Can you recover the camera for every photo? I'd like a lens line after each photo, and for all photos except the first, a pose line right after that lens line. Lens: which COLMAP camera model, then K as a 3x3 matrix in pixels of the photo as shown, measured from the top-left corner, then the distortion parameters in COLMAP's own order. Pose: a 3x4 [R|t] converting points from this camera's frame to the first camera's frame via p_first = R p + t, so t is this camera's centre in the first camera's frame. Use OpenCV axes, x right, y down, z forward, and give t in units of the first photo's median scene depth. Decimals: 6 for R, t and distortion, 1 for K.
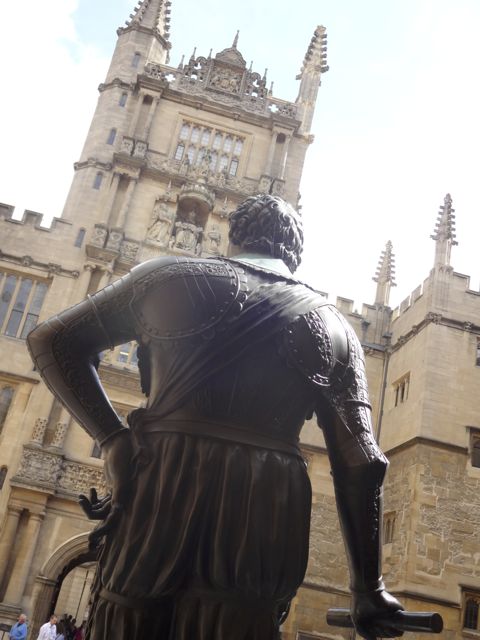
lens RADIAL K [[738.6, 0, 230.5], [0, 738.6, 322.1], [0, 0, 1]] dist [-0.000198, 0.000000]
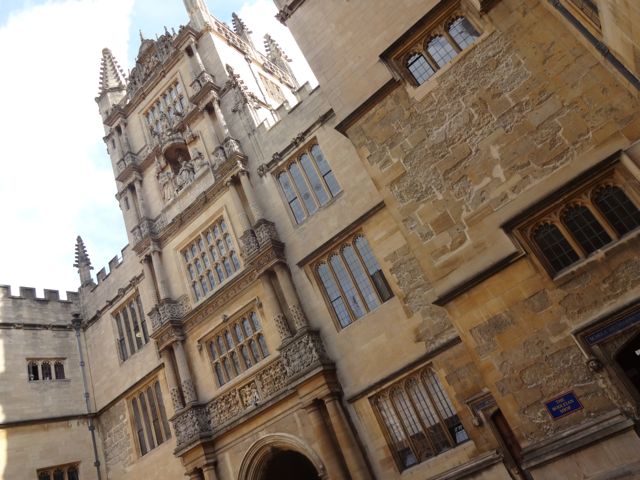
lens RADIAL K [[471.5, 0, 316.7], [0, 471.5, 240.1], [0, 0, 1]] dist [-0.016488, -0.008010]
pose [[0.538753, -0.723815, -0.431089, 0.377048], [0.710649, 0.665273, -0.228887, 0.335203], [0.452463, -0.183039, 0.872796, 0.578469]]
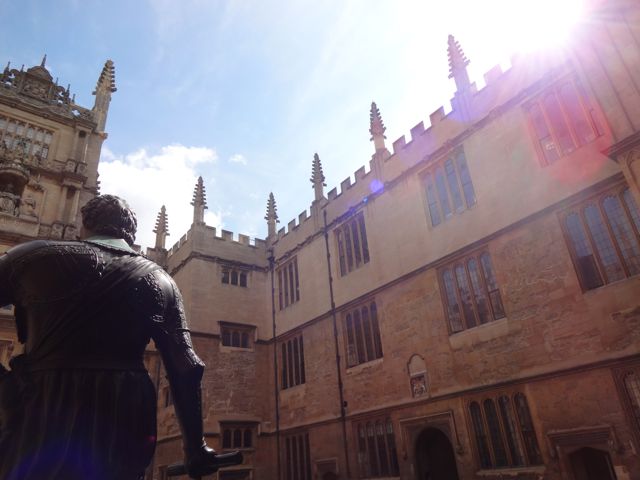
lens RADIAL K [[471.5, 0, 321.0], [0, 471.5, 236.3], [0, 0, 1]] dist [-0.016488, -0.008010]
pose [[0.858713, -0.031152, 0.511509, -0.006242], [0.052429, 0.998254, -0.027221, -0.003621], [-0.509768, 0.050193, 0.858847, -0.001825]]
